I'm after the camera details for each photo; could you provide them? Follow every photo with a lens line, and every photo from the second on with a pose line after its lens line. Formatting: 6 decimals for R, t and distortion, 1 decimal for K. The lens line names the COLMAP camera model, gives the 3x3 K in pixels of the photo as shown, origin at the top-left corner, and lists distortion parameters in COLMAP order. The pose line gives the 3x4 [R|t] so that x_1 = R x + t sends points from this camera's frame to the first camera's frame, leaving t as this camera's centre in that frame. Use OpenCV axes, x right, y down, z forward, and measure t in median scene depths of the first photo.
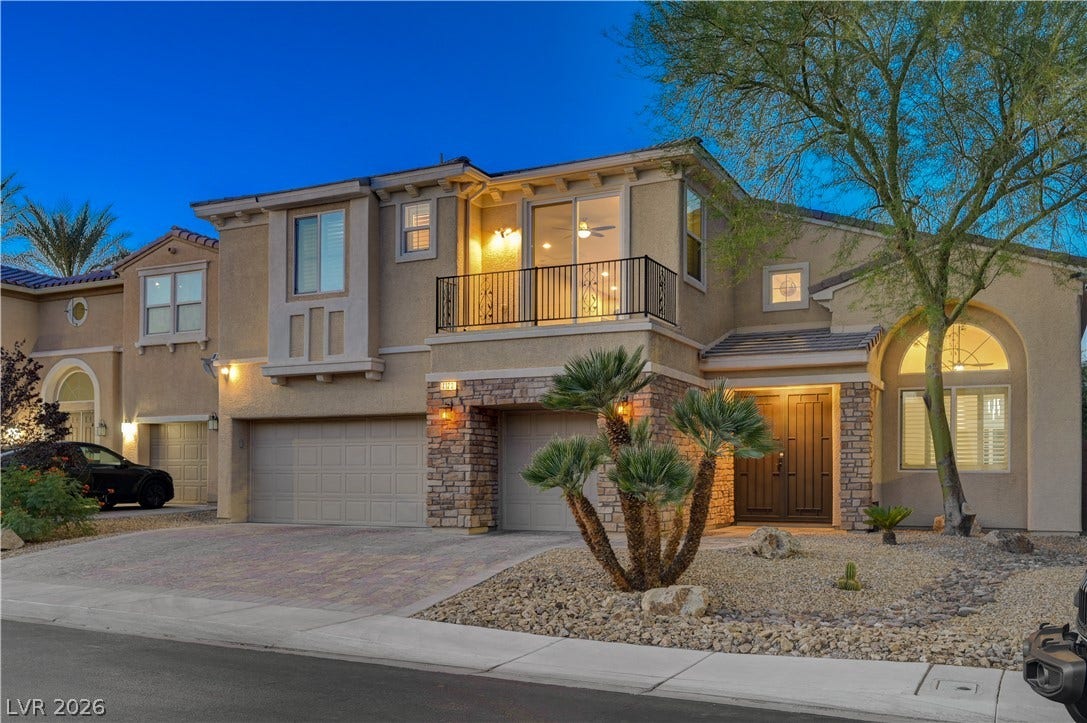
lens RADIAL K [[960.6, 0, 549.8], [0, 960.6, 355.7], [0, 0, 1]] dist [-0.022146, -0.015611]
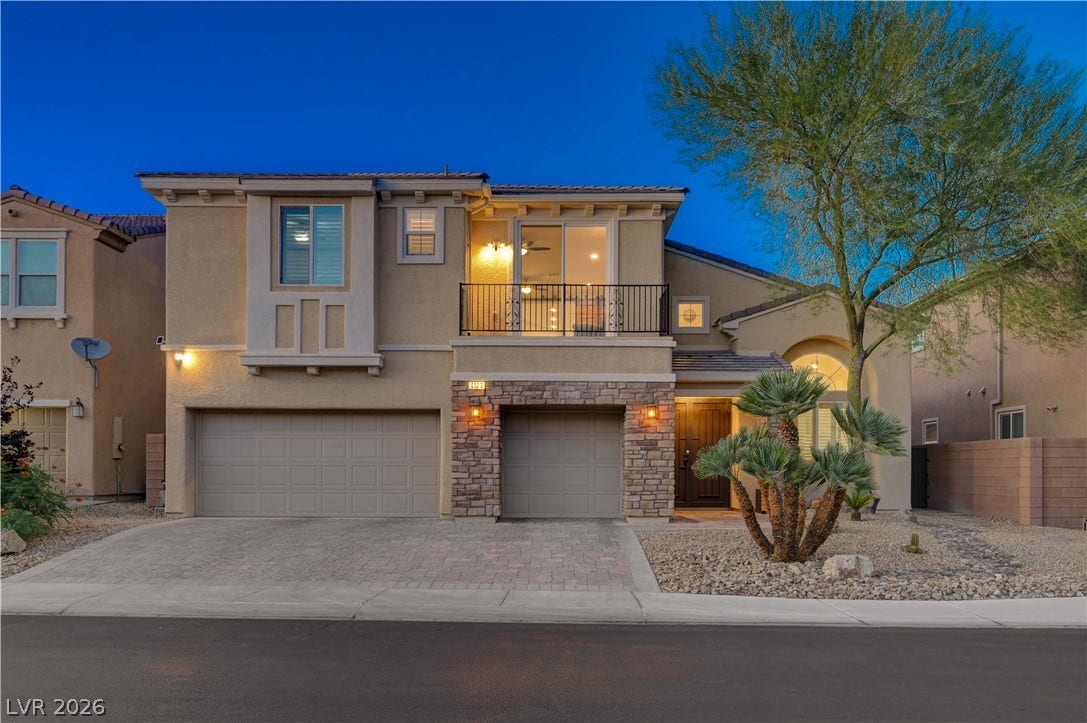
lens RADIAL K [[892.0, 0, 545.1], [0, 892.0, 365.1], [0, 0, 1]] dist [-0.019059, -0.001211]
pose [[0.897765, 0.052729, 0.437308, -0.438947], [-0.057536, 0.998341, -0.002260, 0.006141], [-0.436701, -0.023132, 0.899309, 0.061698]]
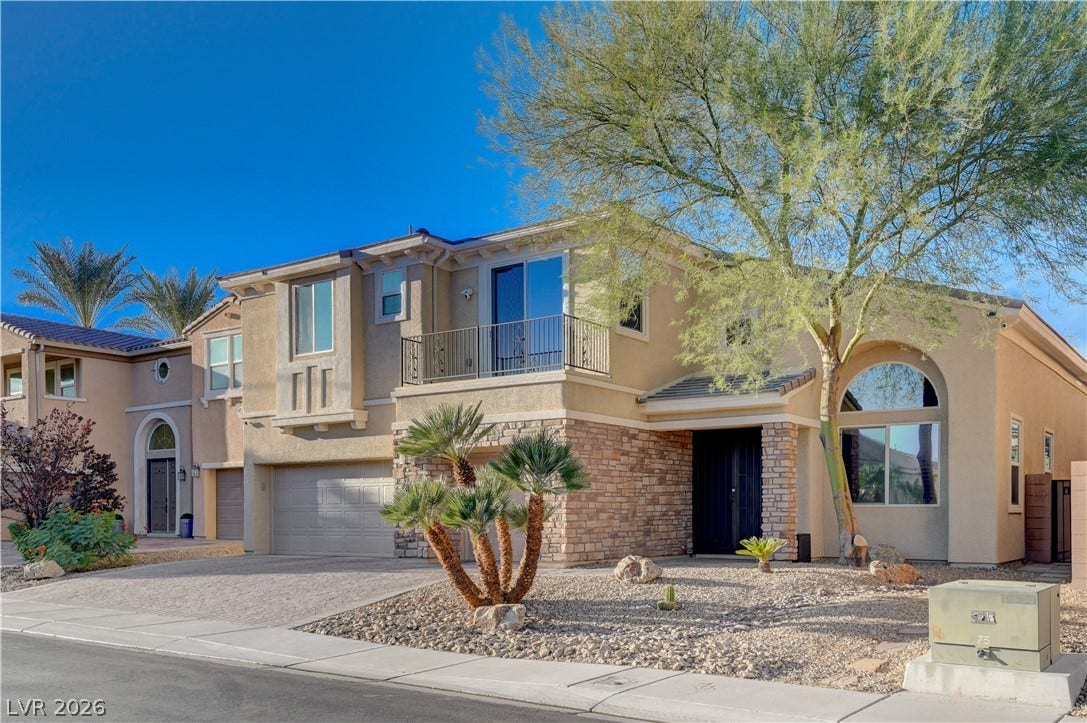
lens RADIAL K [[960.6, 0, 563.1], [0, 960.6, 406.7], [0, 0, 1]] dist [-0.022146, -0.015611]
pose [[0.989512, -0.024407, -0.142373, 0.218030], [0.026511, 0.999565, 0.012896, -0.009172], [0.141997, -0.016535, 0.989729, -0.087271]]
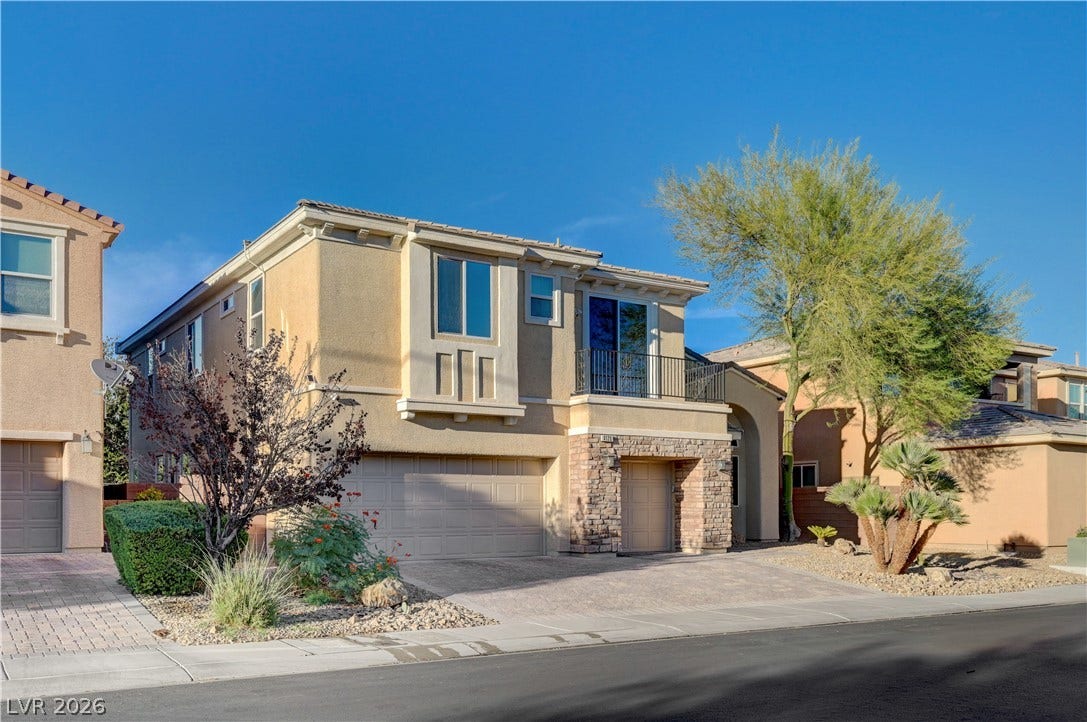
lens RADIAL K [[960.6, 0, 549.4], [0, 960.6, 360.6], [0, 0, 1]] dist [-0.022146, -0.015611]
pose [[0.502599, 0.128497, 0.854916, -1.125182], [-0.102735, 0.990762, -0.088519, 0.045595], [-0.858393, -0.043340, 0.511158, 0.398477]]
